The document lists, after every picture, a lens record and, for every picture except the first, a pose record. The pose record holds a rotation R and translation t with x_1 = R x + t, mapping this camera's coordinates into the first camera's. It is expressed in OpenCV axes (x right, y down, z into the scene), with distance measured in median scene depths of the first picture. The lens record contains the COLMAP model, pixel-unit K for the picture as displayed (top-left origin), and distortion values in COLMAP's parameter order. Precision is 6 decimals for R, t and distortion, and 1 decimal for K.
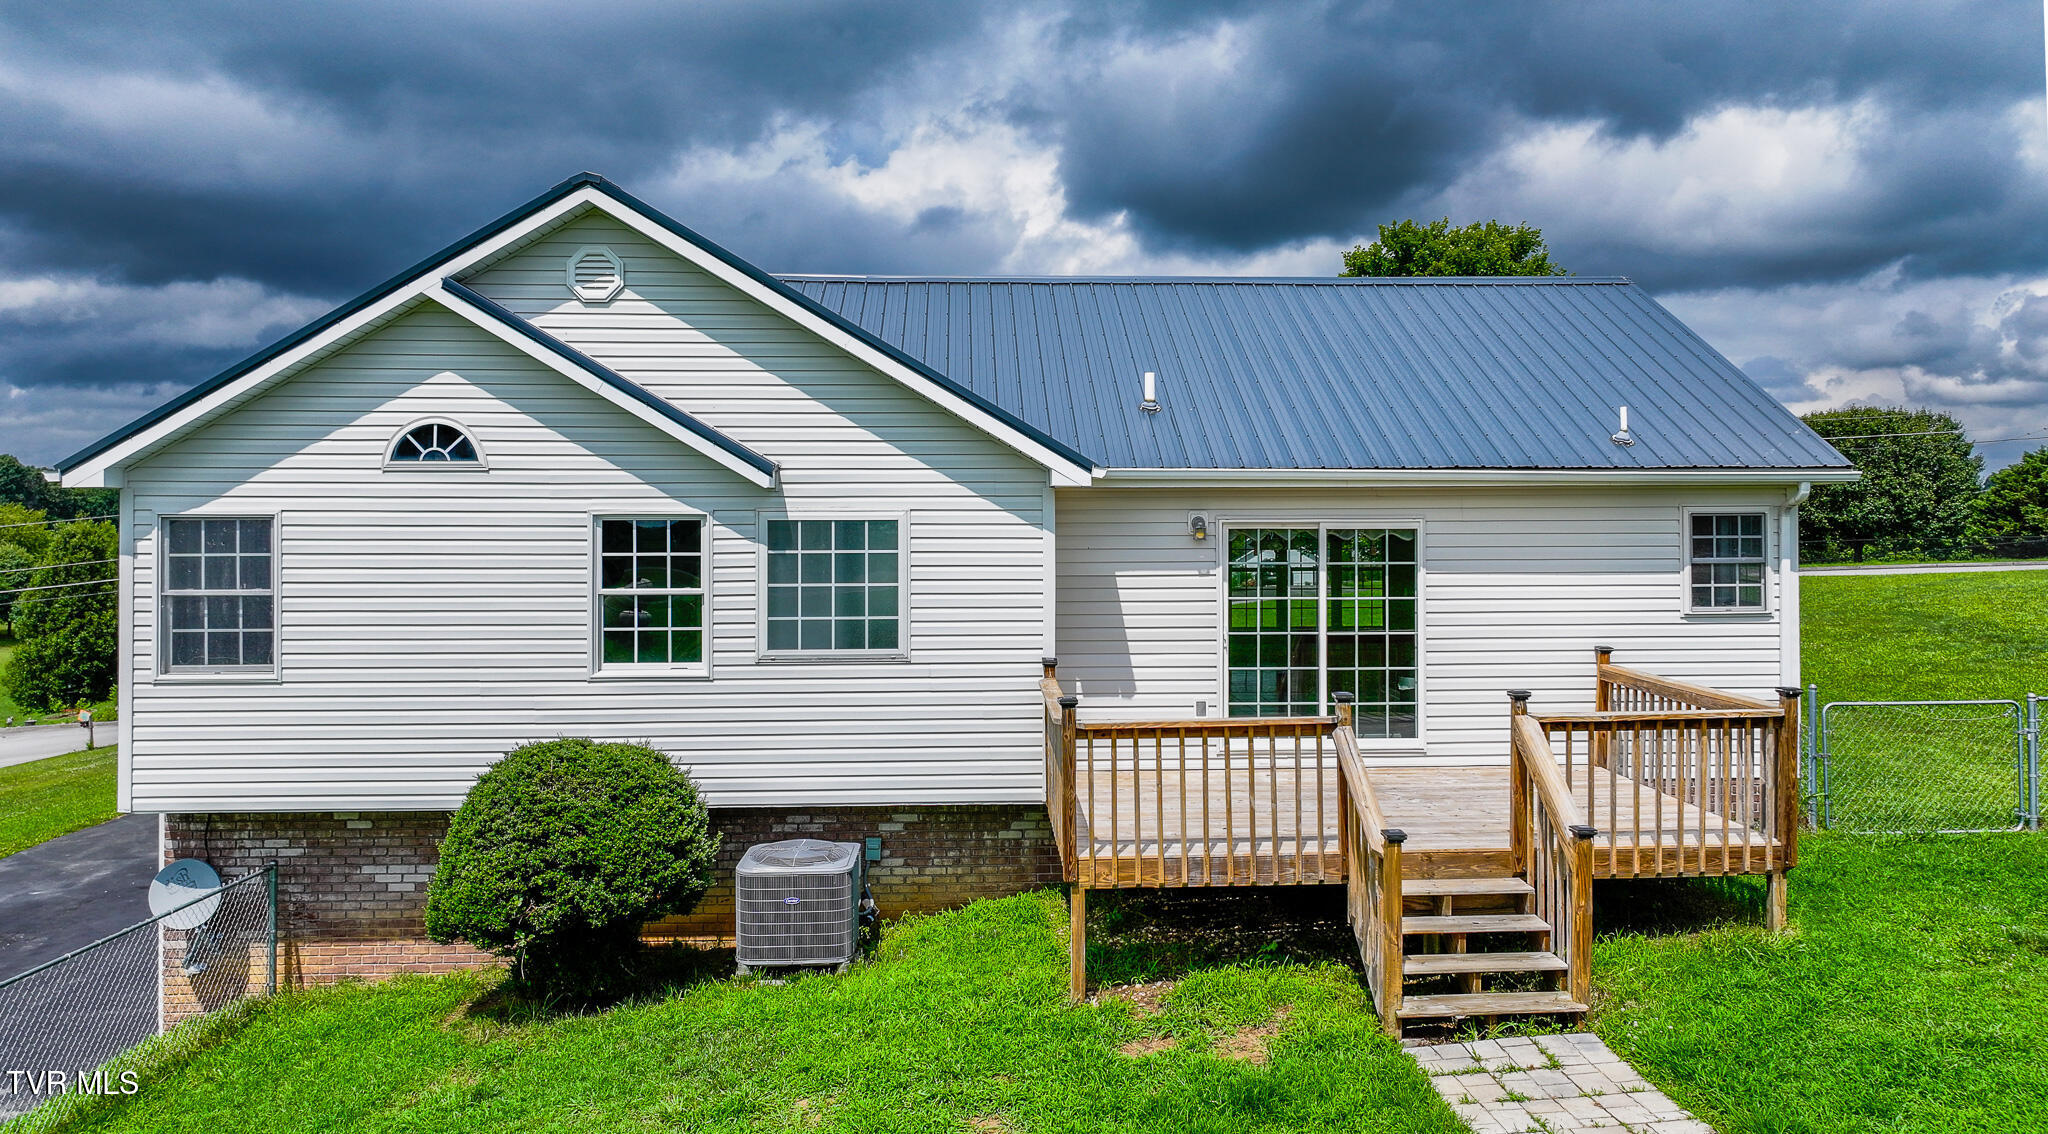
lens RADIAL K [[1450.4, 0, 1017.9], [0, 1450.4, 497.2], [0, 0, 1]] dist [0.003913, 0.004129]
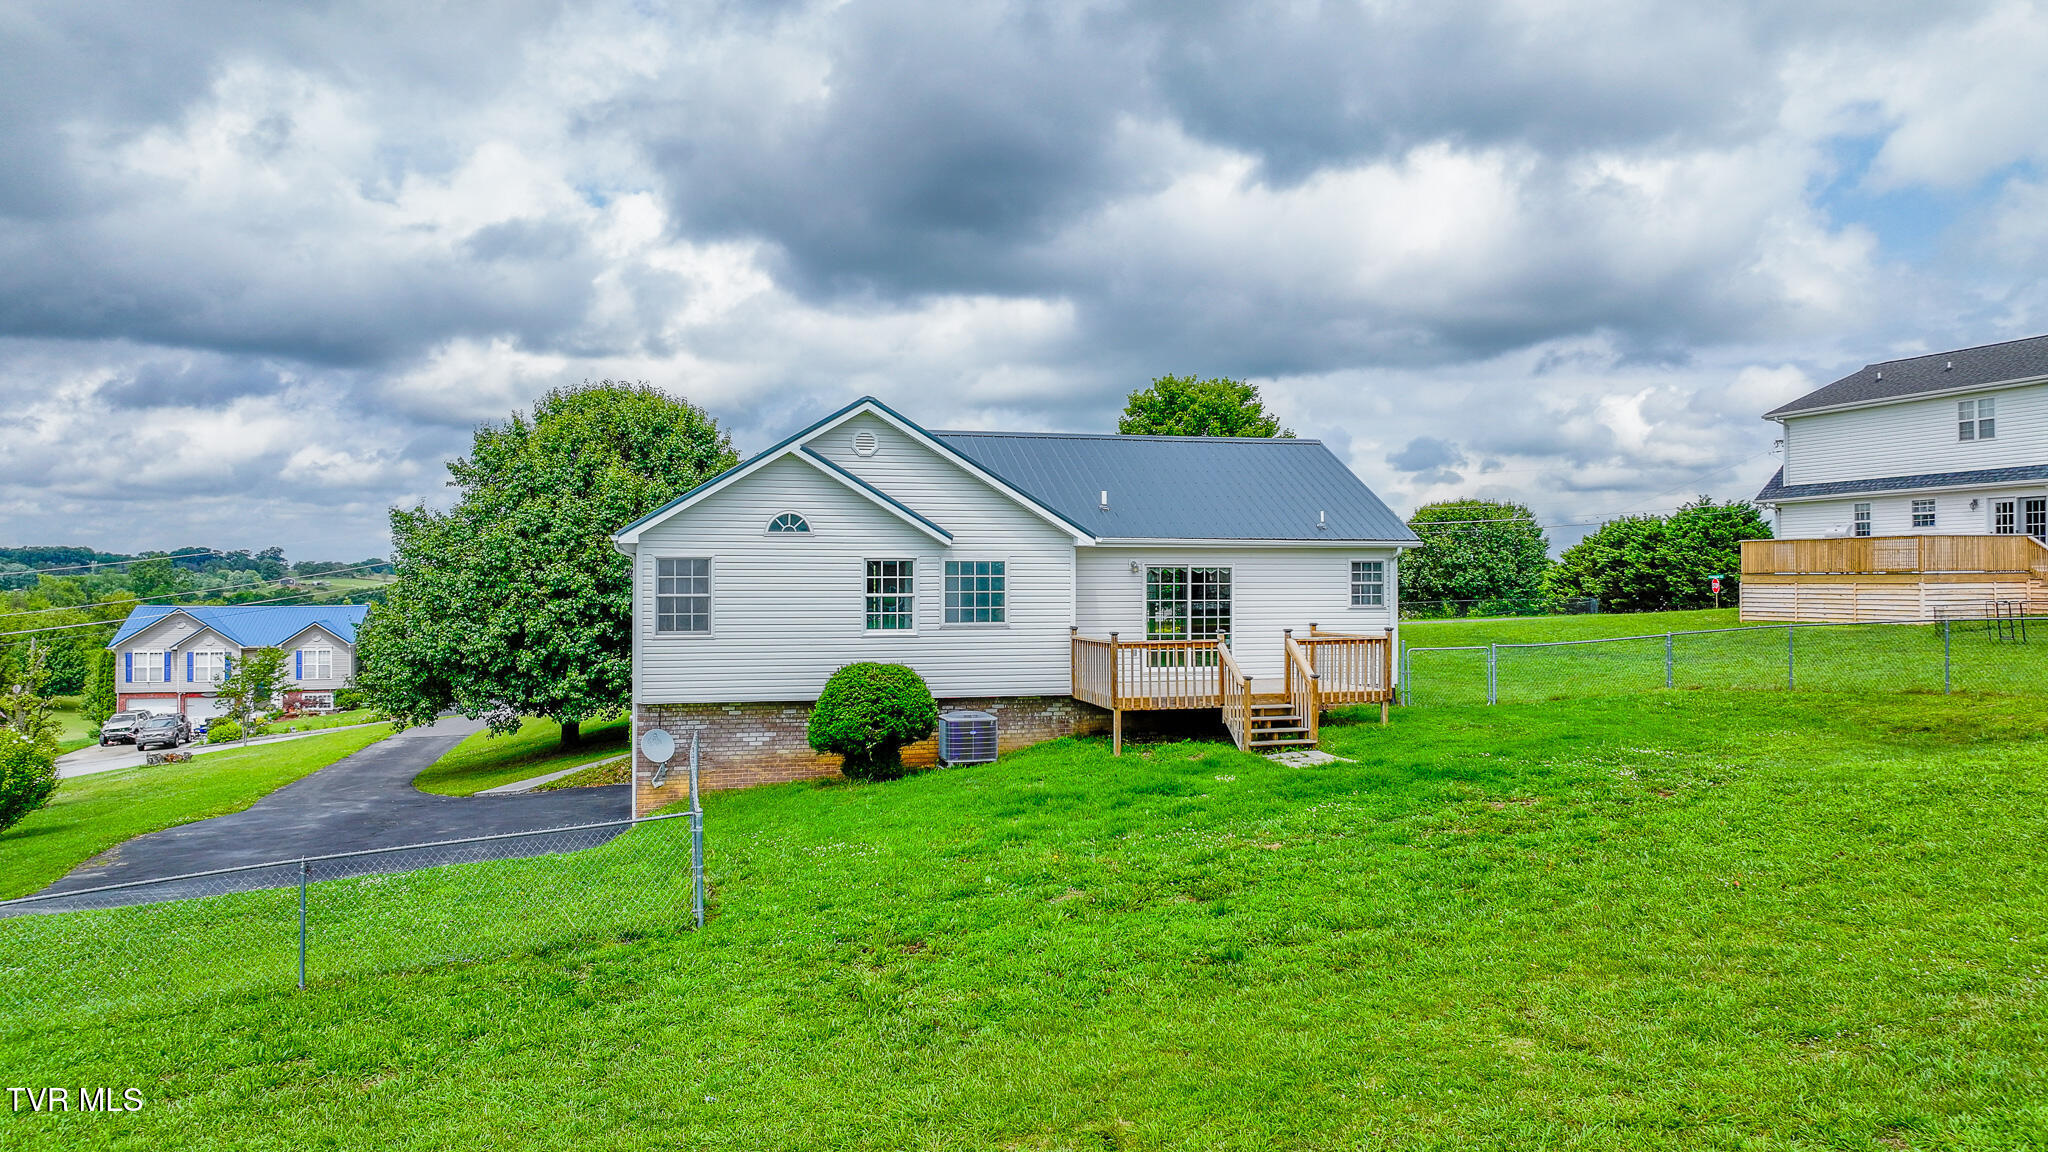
lens RADIAL K [[1456.6, 0, 1024.0], [0, 1456.6, 576.0], [0, 0, 1]] dist [-0.006242, -0.003192]
pose [[0.976065, 0.001474, 0.217474, -0.523088], [-0.001694, 0.999998, 0.000823, 0.035733], [-0.217472, -0.001172, 0.976066, -1.092262]]
